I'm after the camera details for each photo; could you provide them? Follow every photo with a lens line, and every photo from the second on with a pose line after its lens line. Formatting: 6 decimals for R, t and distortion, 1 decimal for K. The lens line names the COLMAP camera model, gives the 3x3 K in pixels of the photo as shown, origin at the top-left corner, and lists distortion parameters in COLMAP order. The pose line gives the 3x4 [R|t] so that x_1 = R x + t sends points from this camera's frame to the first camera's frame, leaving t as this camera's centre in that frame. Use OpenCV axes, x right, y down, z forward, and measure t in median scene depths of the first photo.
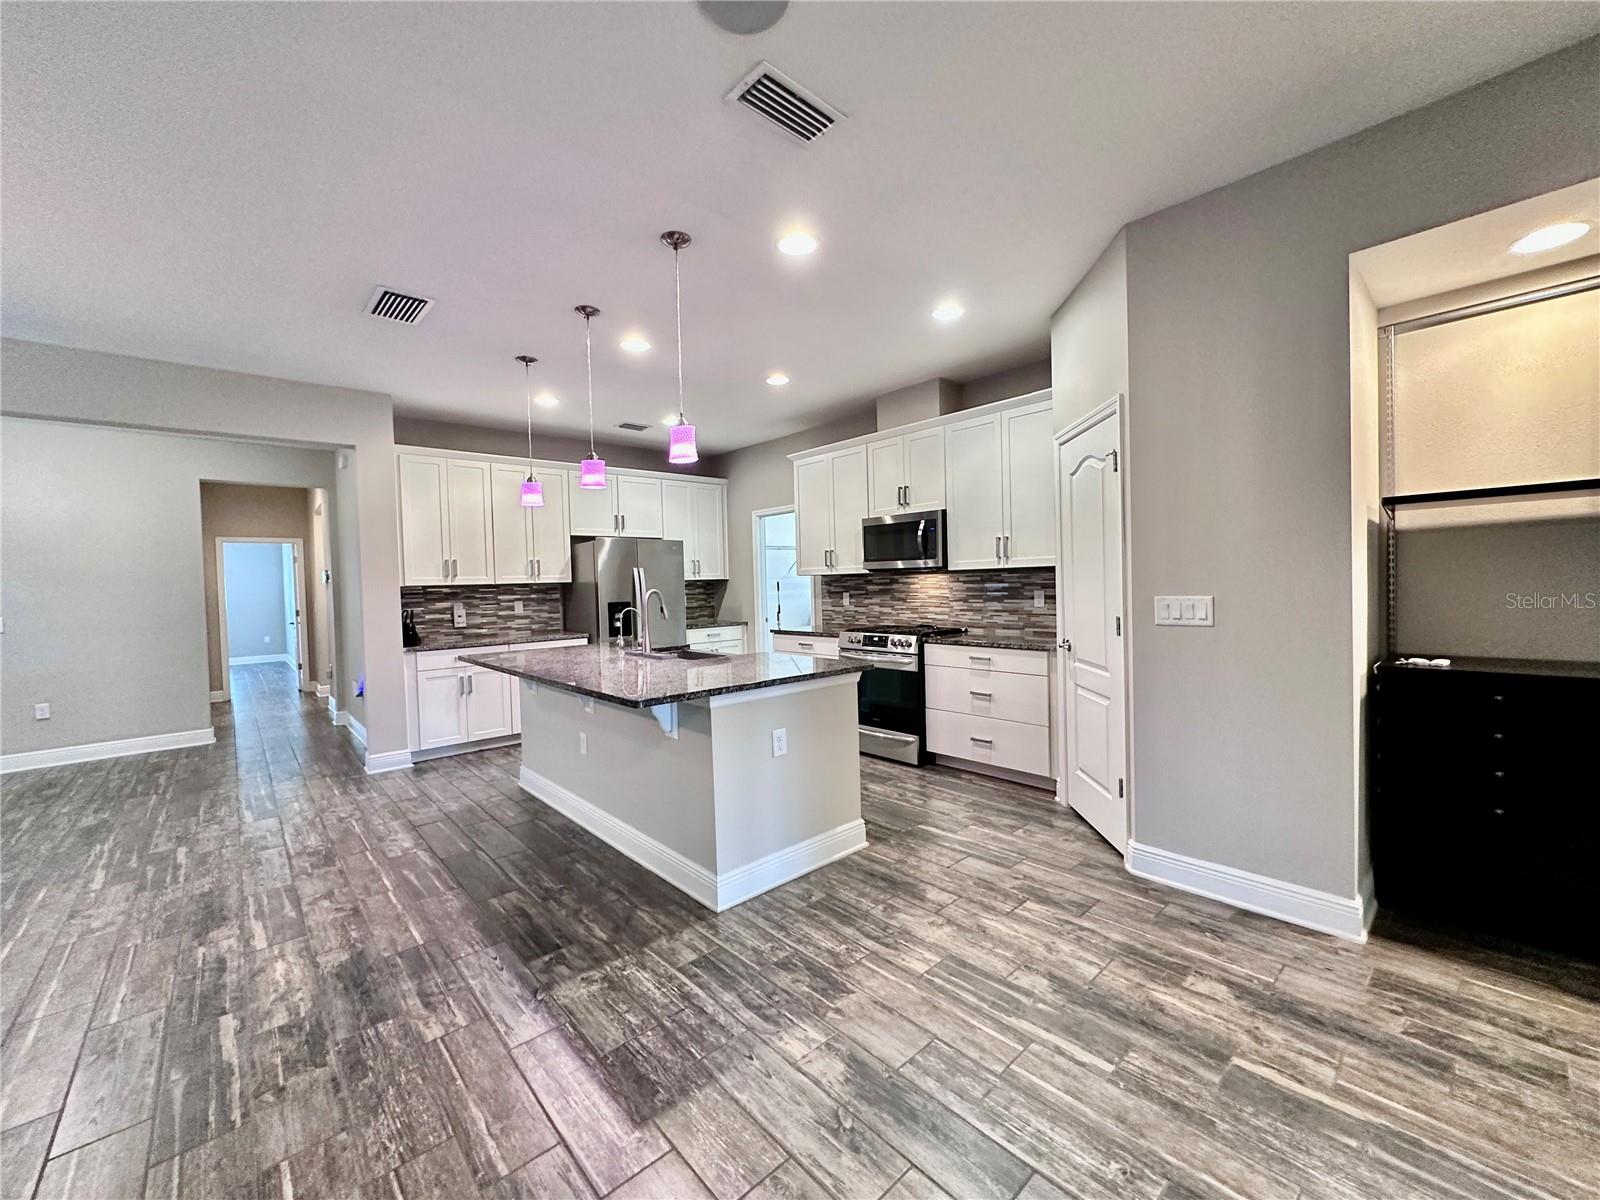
lens RADIAL K [[637.1, 0, 805.2], [0, 637.1, 600.8], [0, 0, 1]] dist [-0.003607, 0.000370]
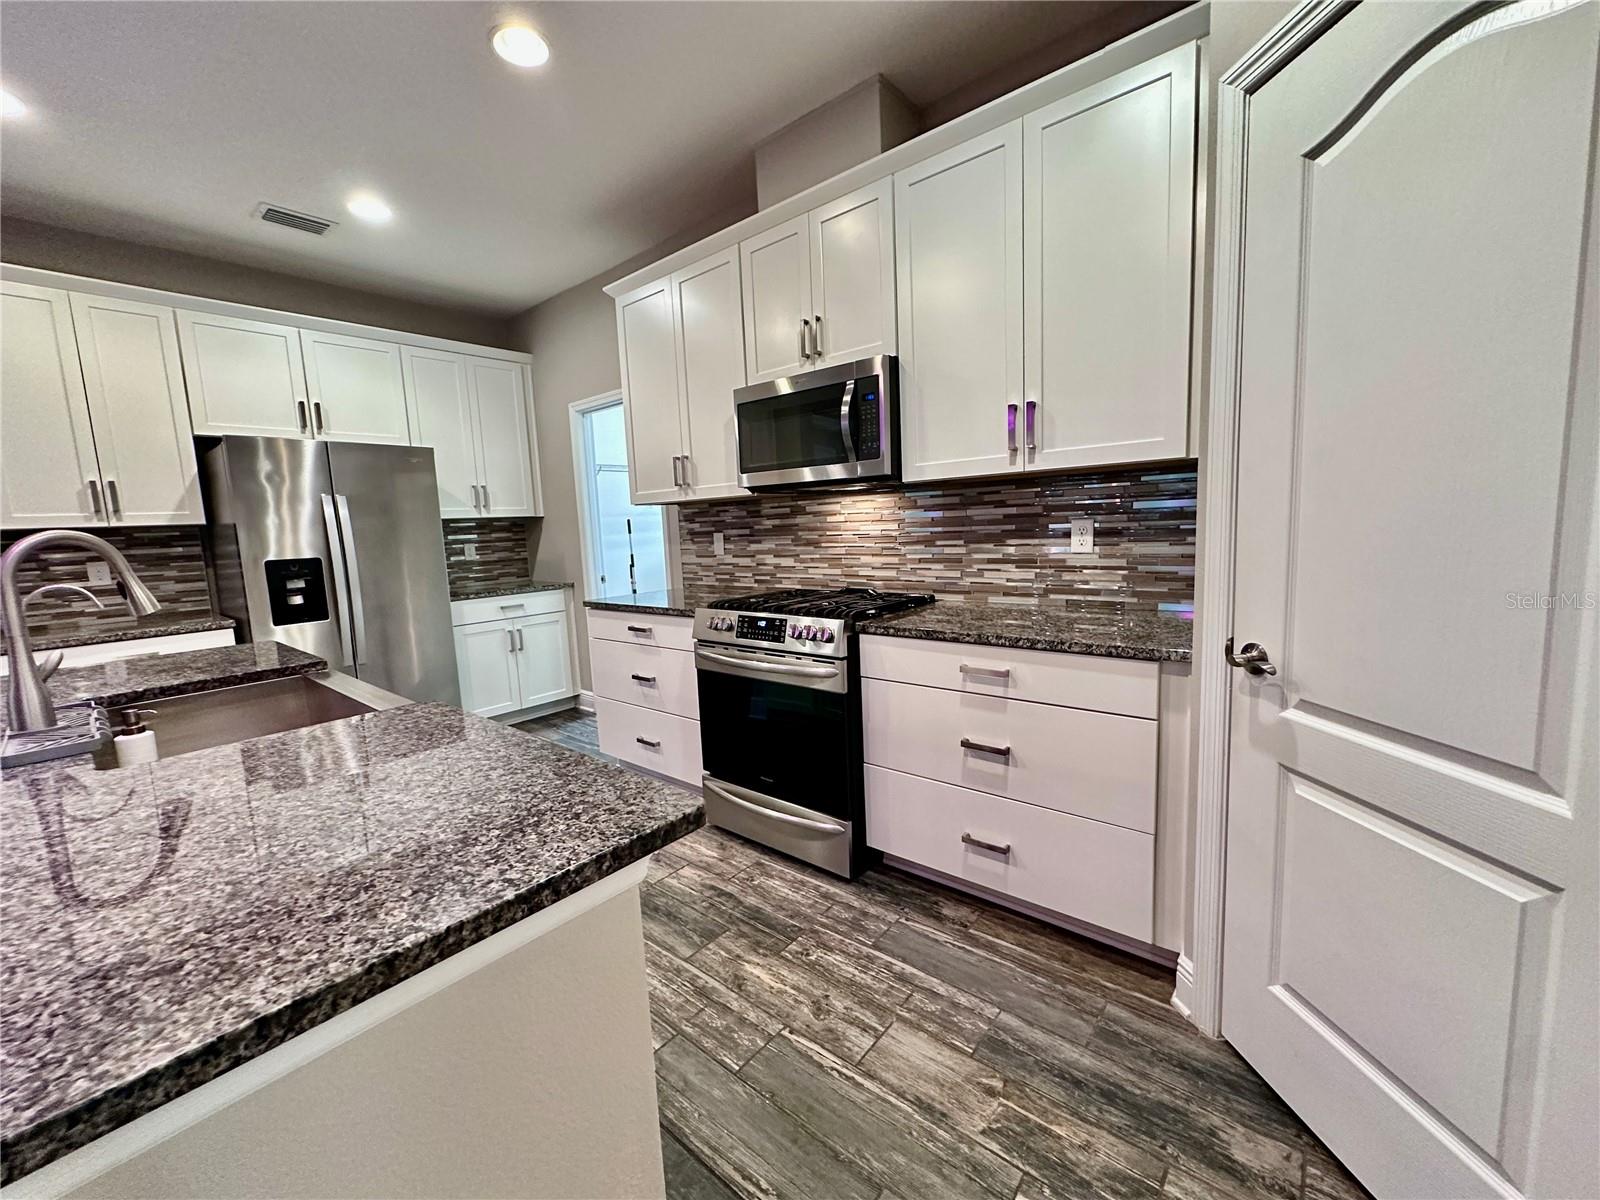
lens RADIAL K [[637.1, 0, 805.6], [0, 637.1, 599.2], [0, 0, 1]] dist [-0.003607, 0.000370]
pose [[0.990329, -0.033805, 0.134561, 0.083193], [0.022068, 0.995896, 0.087778, -0.002601], [-0.136976, -0.083959, 0.987010, 0.534939]]
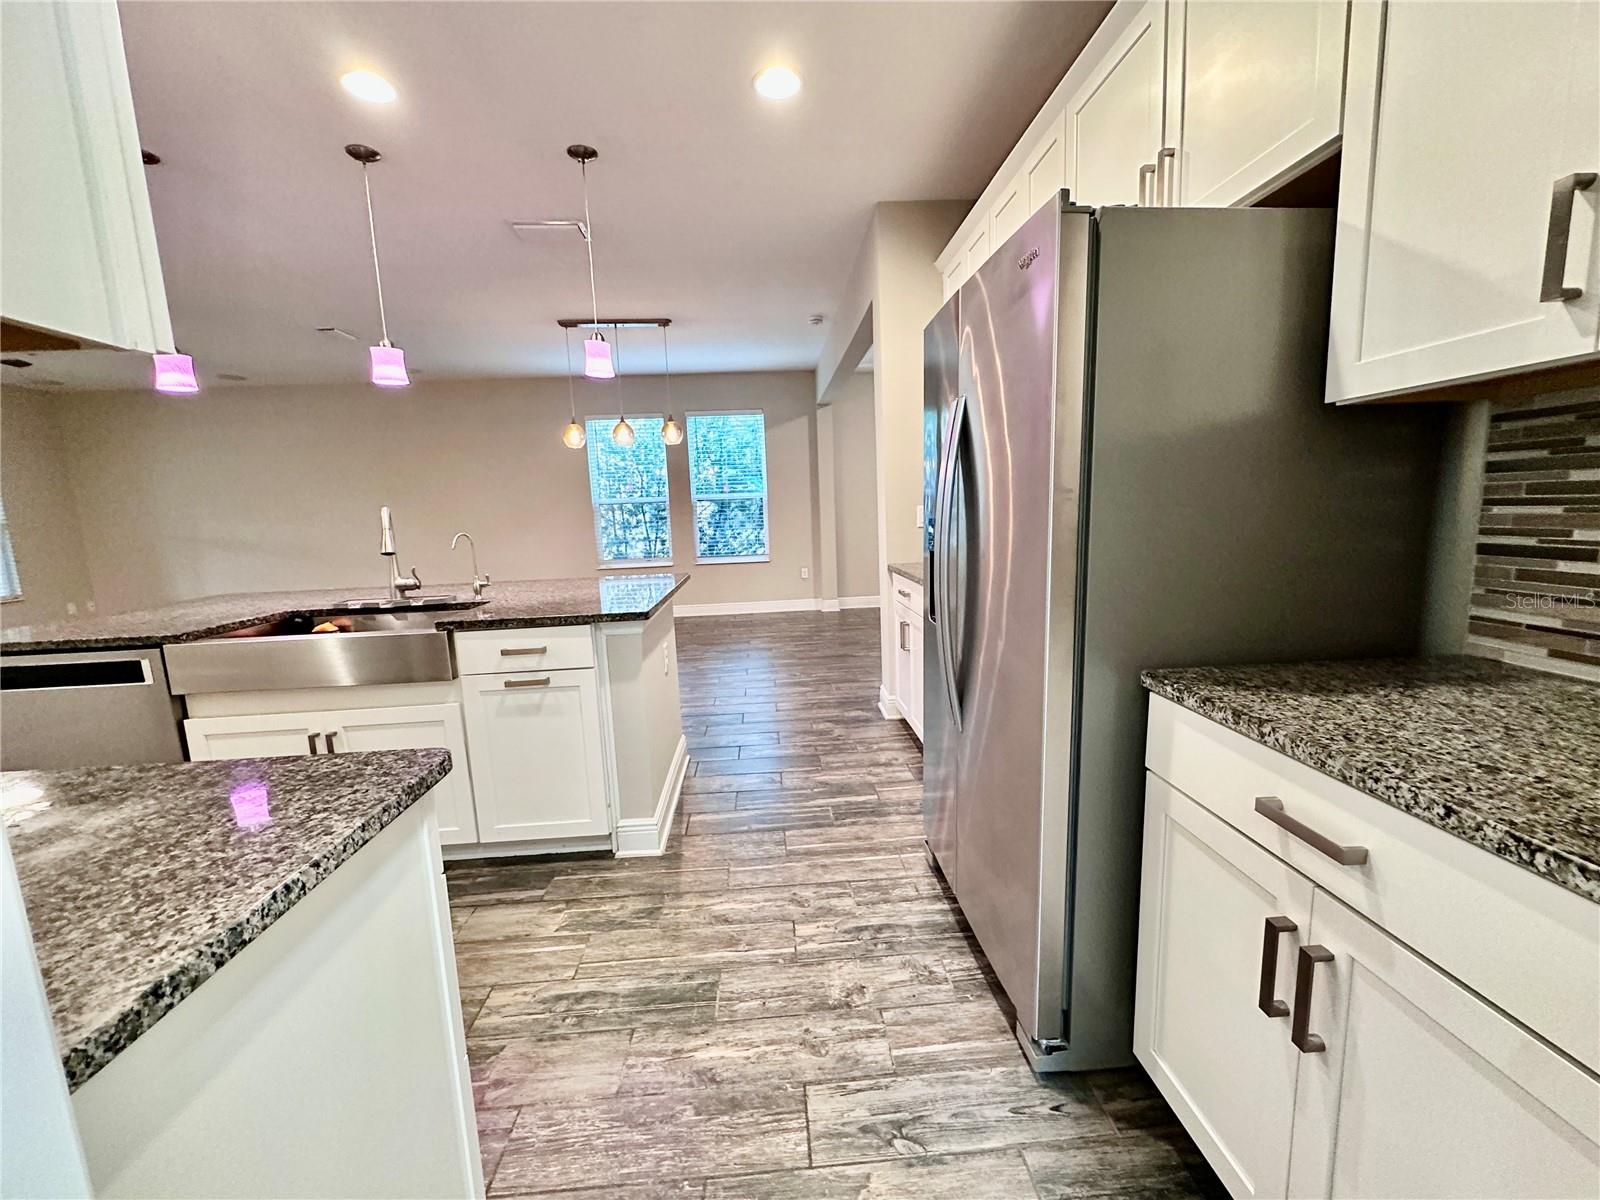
lens RADIAL K [[637.1, 0, 798.4], [0, 637.1, 596.9], [0, 0, 1]] dist [-0.003607, 0.000370]
pose [[-0.631276, 0.158895, -0.759106, 0.008344], [0.038128, 0.983962, 0.174254, -0.024040], [0.774620, 0.081059, -0.627210, 1.506890]]
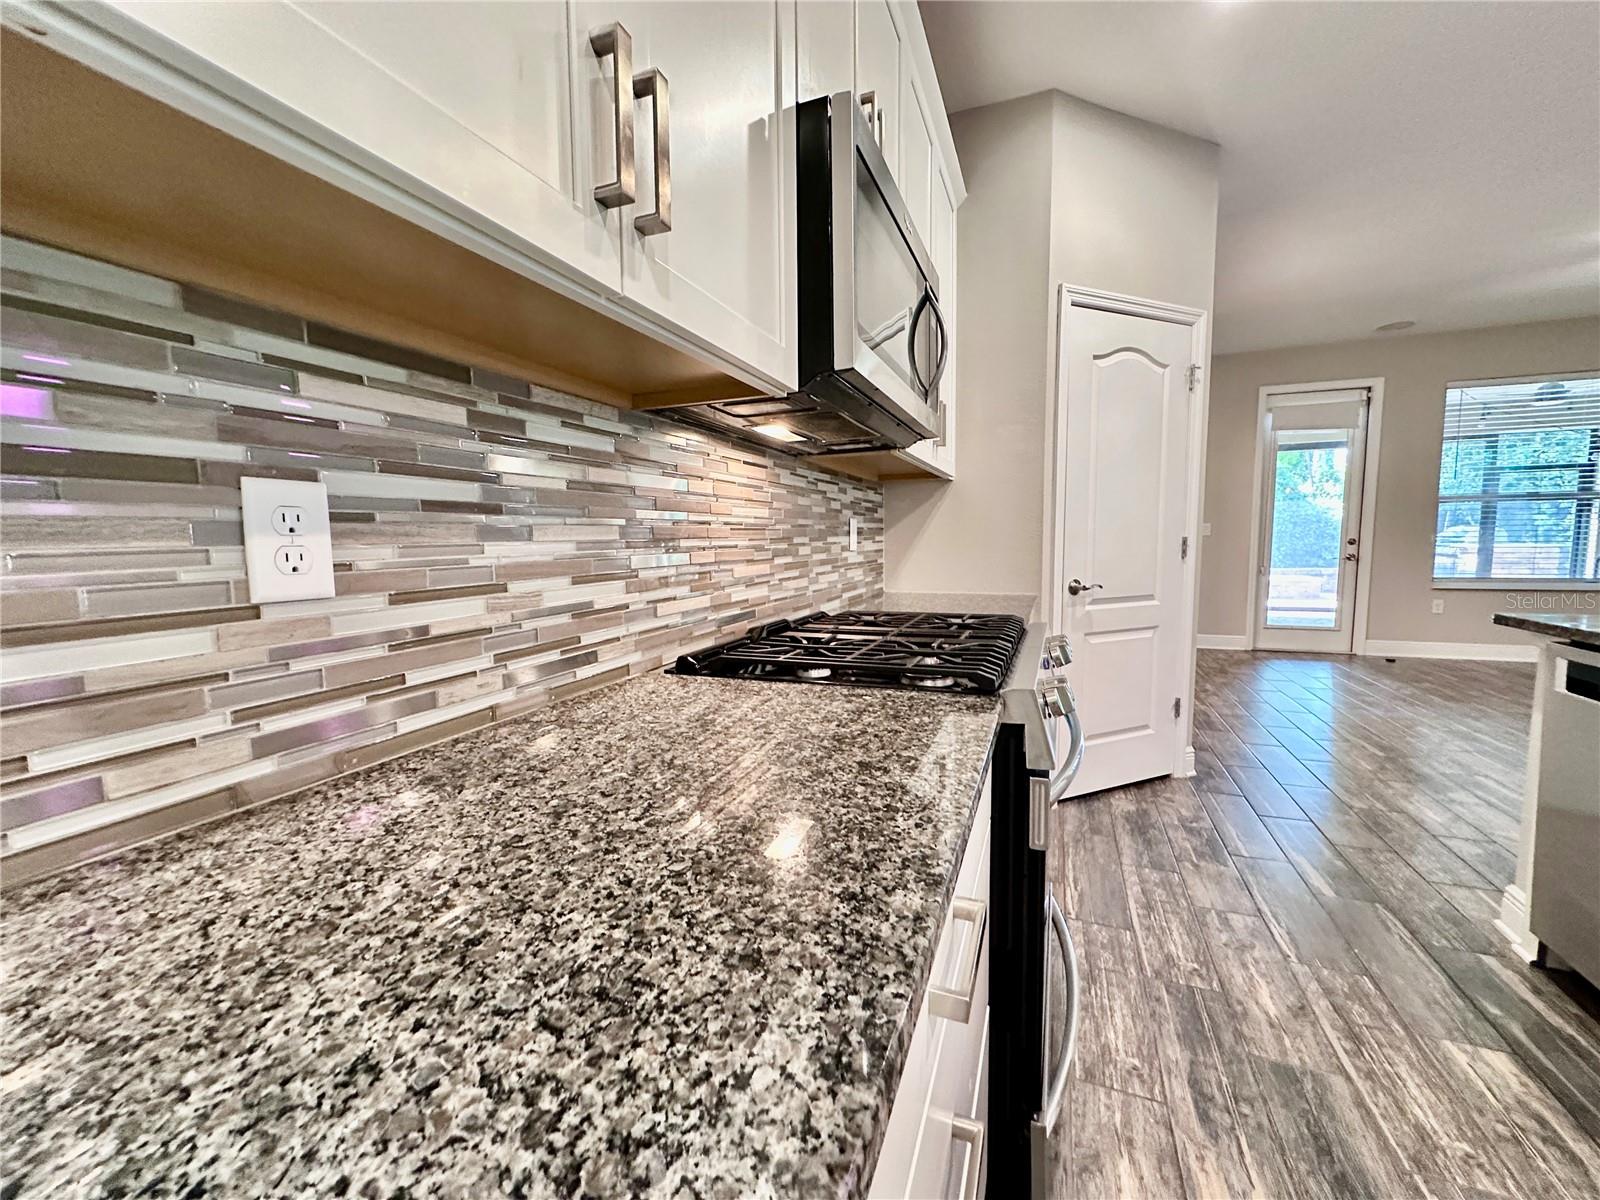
lens RADIAL K [[637.1, 0, 801.1], [0, 637.1, 596.9], [0, 0, 1]] dist [-0.003607, 0.000370]
pose [[-0.435807, -0.051691, 0.898555, -0.092660], [0.052324, 0.995206, 0.082629, 0.002627], [-0.898518, 0.083026, -0.431013, 1.283145]]
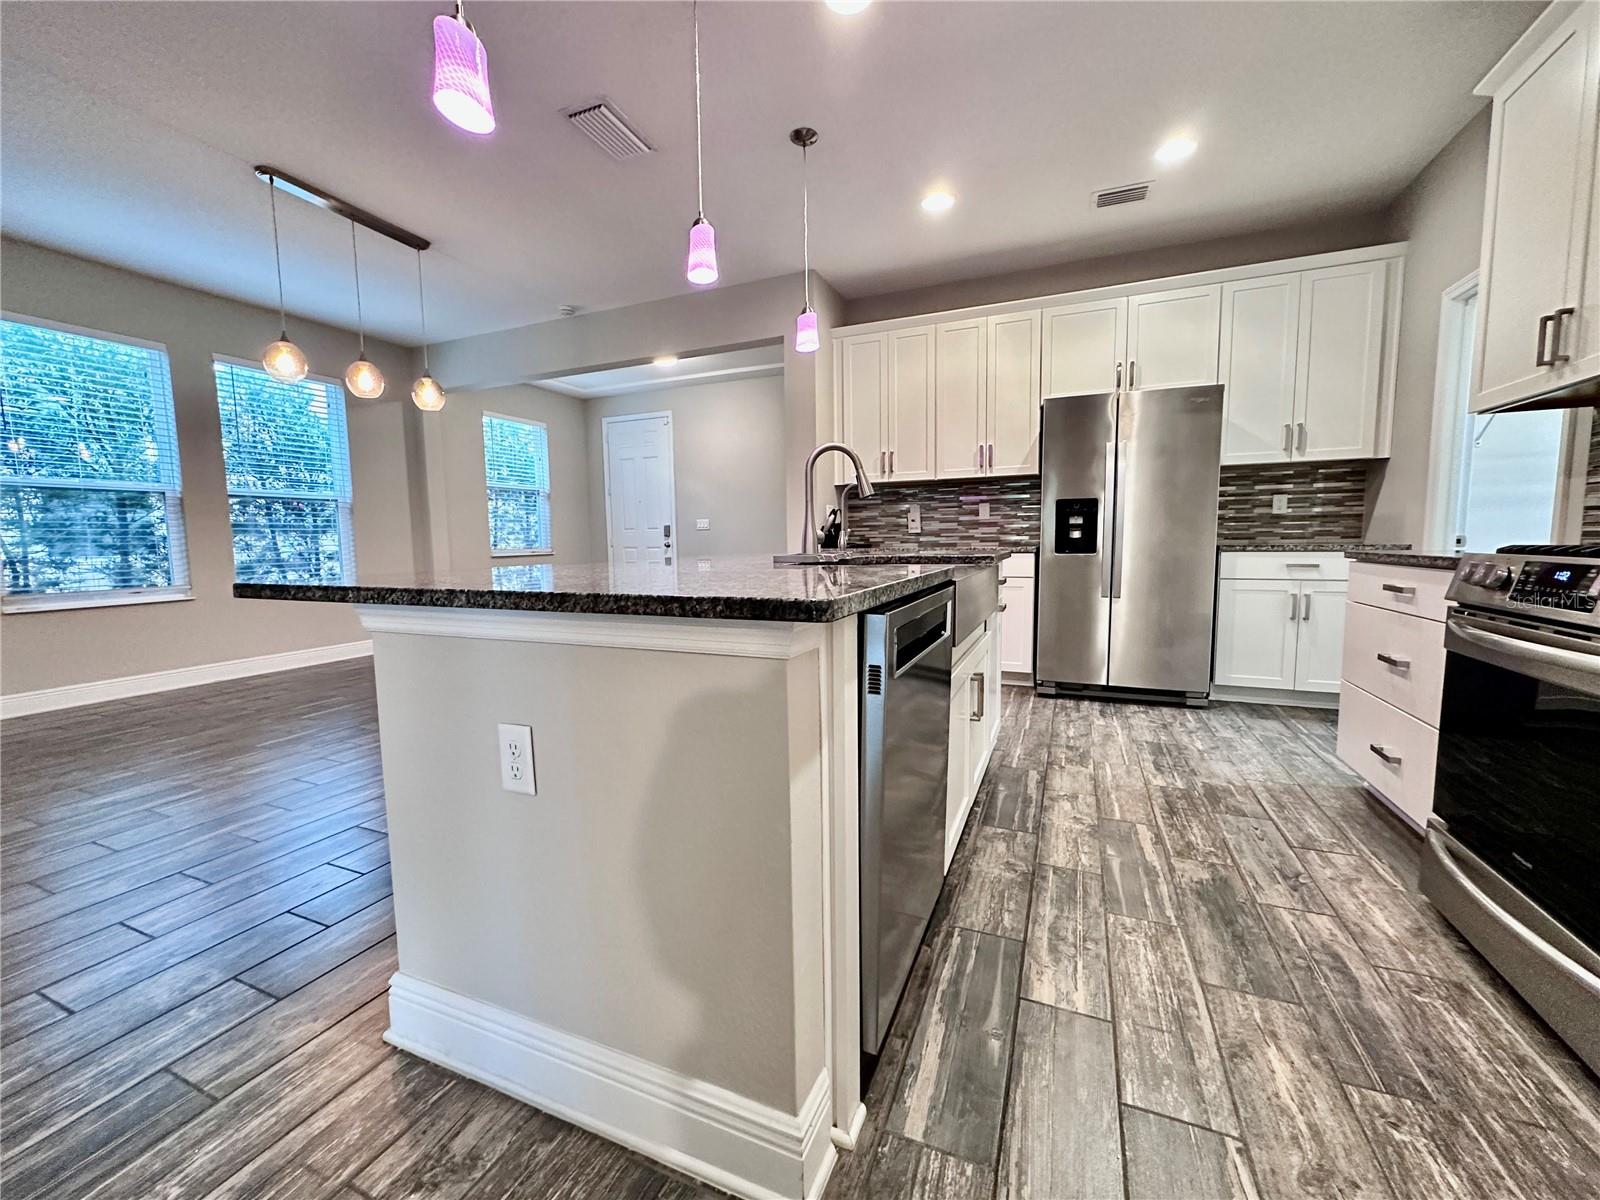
lens RADIAL K [[637.1, 0, 798.4], [0, 637.1, 599.6], [0, 0, 1]] dist [-0.003607, 0.000370]
pose [[0.412835, 0.109228, -0.904233, 0.234361], [-0.022504, 0.993703, 0.109761, 0.050144], [0.910528, -0.024965, 0.412694, 0.631975]]
